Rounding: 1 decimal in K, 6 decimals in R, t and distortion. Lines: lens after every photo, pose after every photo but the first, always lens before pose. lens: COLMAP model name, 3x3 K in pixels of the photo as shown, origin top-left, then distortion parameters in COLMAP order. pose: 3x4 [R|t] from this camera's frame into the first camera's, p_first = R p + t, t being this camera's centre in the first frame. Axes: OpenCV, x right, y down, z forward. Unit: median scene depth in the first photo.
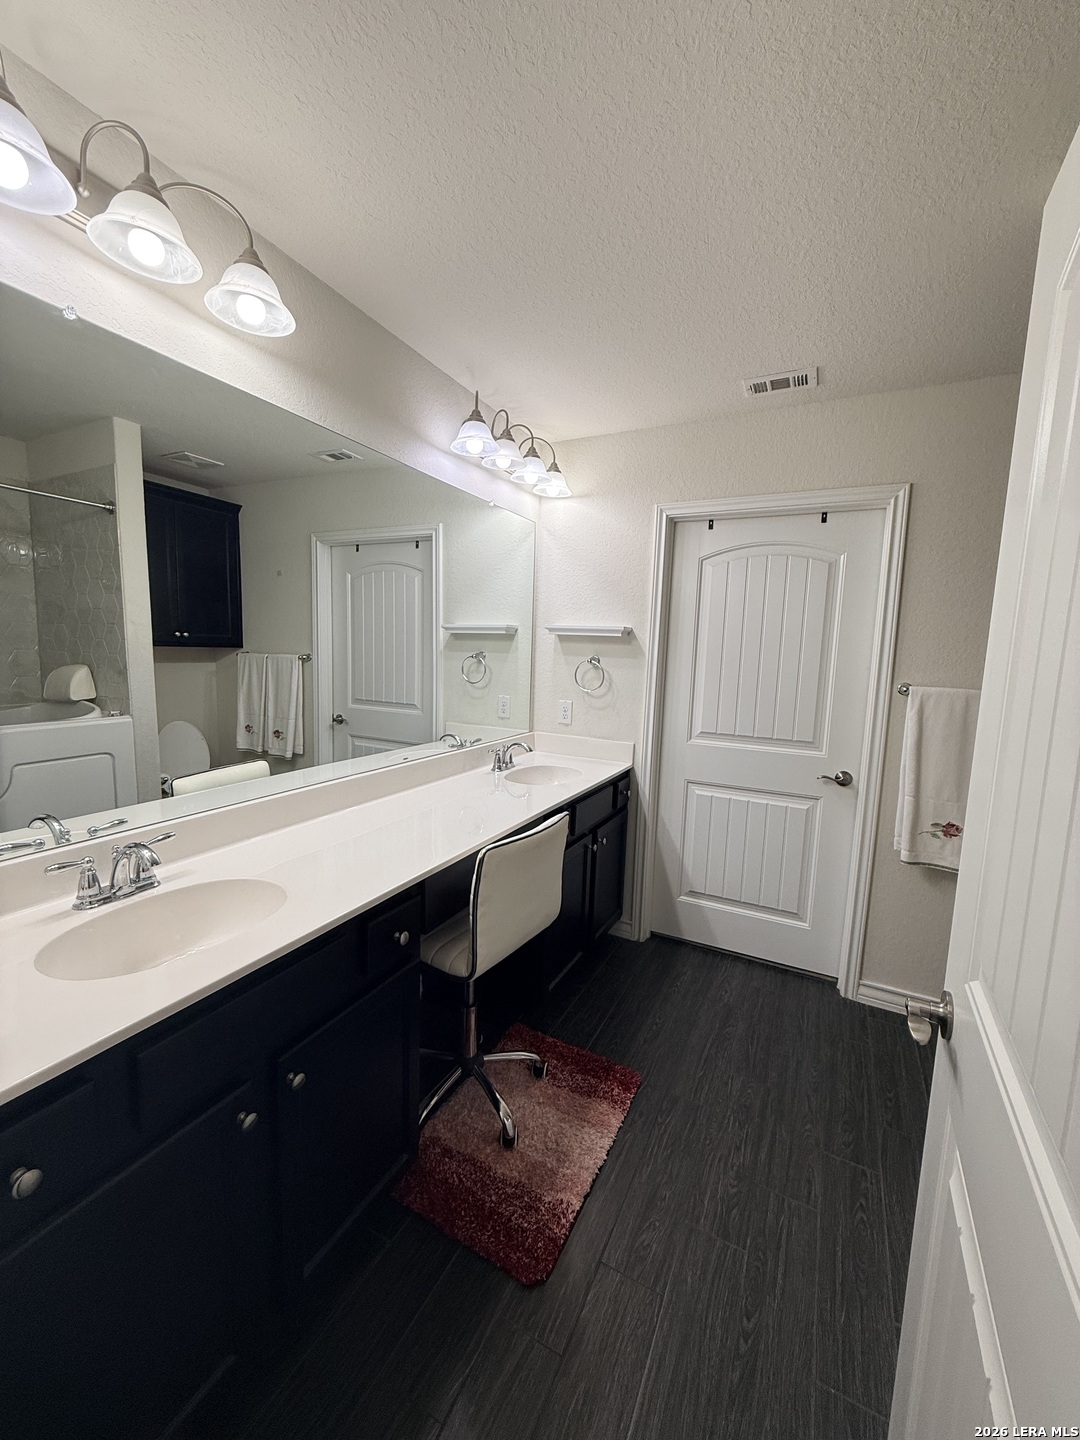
lens RADIAL K [[571.6, 0, 539.9], [0, 571.6, 718.5], [0, 0, 1]] dist [-0.001113, -0.000008]
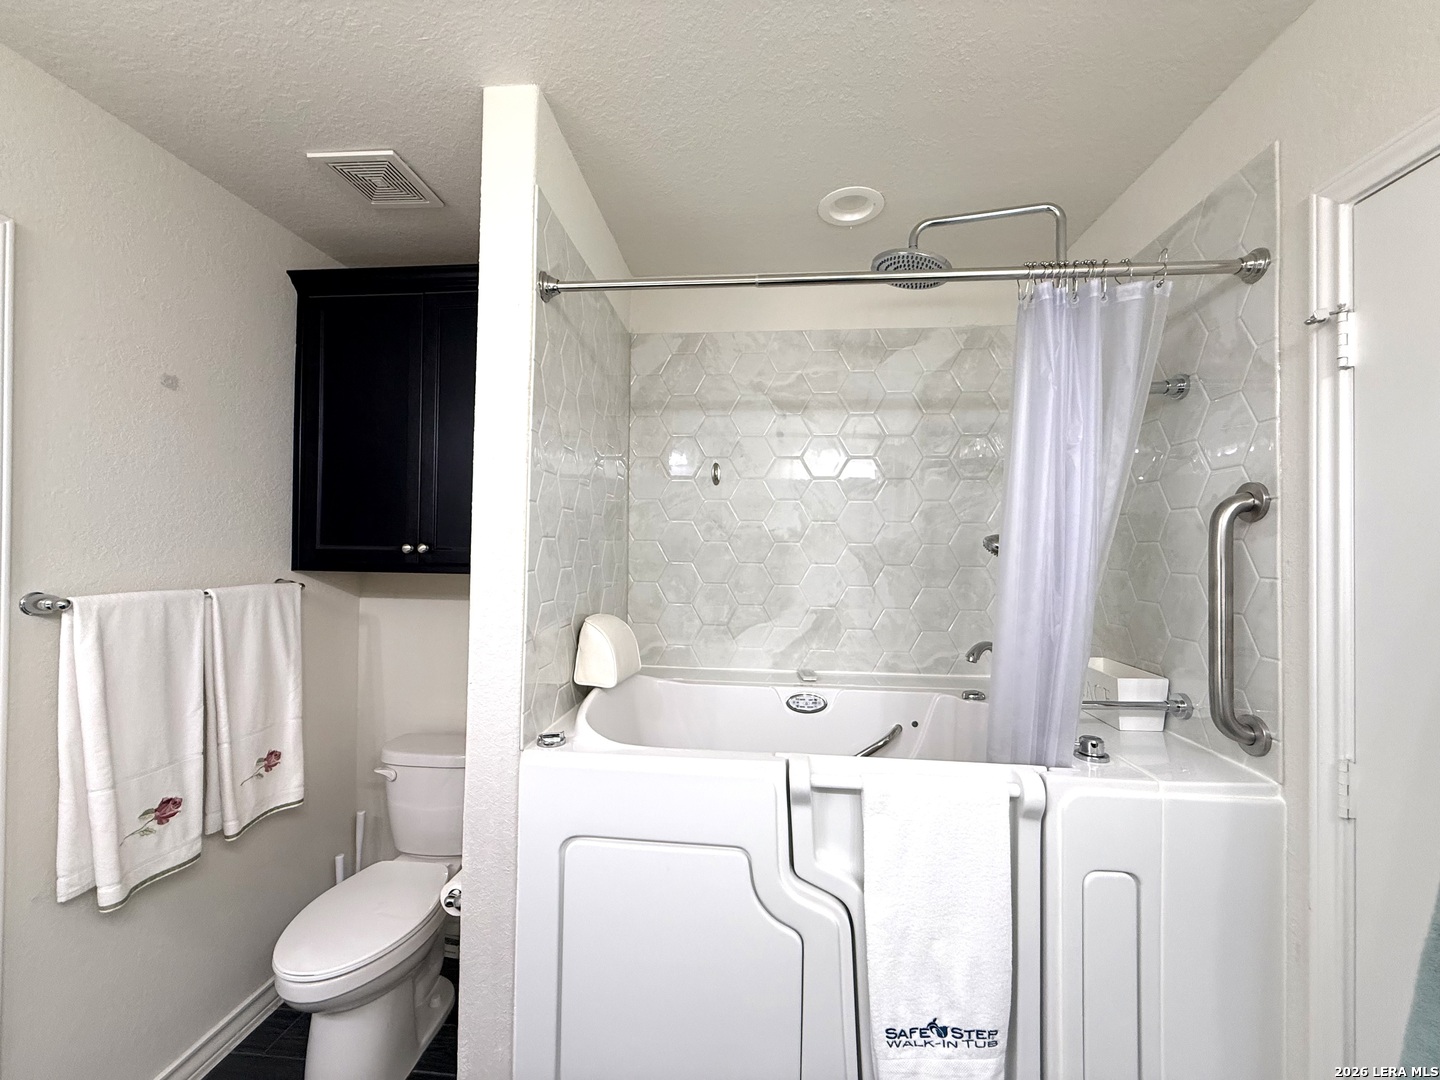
lens RADIAL K [[571.6, 0, 721.2], [0, 571.6, 543.4], [0, 0, 1]] dist [-0.001113, -0.000008]
pose [[-0.387847, -0.019117, 0.921526, -0.112224], [0.096730, 0.993420, 0.061319, -0.082802], [-0.916634, 0.112921, -0.383446, 0.636611]]
